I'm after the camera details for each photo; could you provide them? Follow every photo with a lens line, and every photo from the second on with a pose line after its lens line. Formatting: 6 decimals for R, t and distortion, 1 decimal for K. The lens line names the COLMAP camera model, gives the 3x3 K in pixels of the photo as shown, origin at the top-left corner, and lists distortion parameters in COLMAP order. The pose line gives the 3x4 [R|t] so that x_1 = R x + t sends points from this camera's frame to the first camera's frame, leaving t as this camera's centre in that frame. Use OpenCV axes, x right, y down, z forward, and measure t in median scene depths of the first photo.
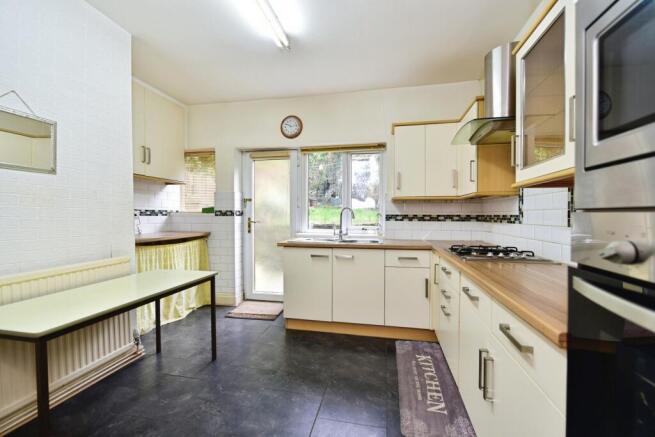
lens RADIAL K [[275.2, 0, 327.5], [0, 275.2, 218.5], [0, 0, 1]] dist [-0.001484, 0.000009]
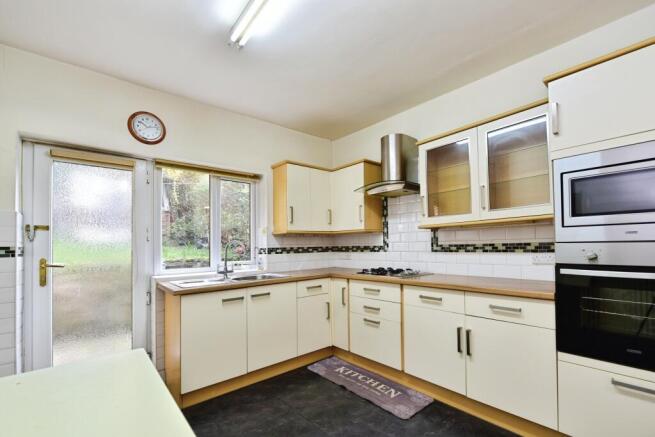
lens RADIAL K [[283.9, 0, 327.2], [0, 283.9, 239.1], [0, 0, 1]] dist [0.000515, 0.000018]
pose [[0.609483, 0.002560, 0.792795, -0.541419], [0.031618, 0.999121, -0.027534, -0.012788], [-0.792168, 0.041848, 0.608866, 0.244057]]
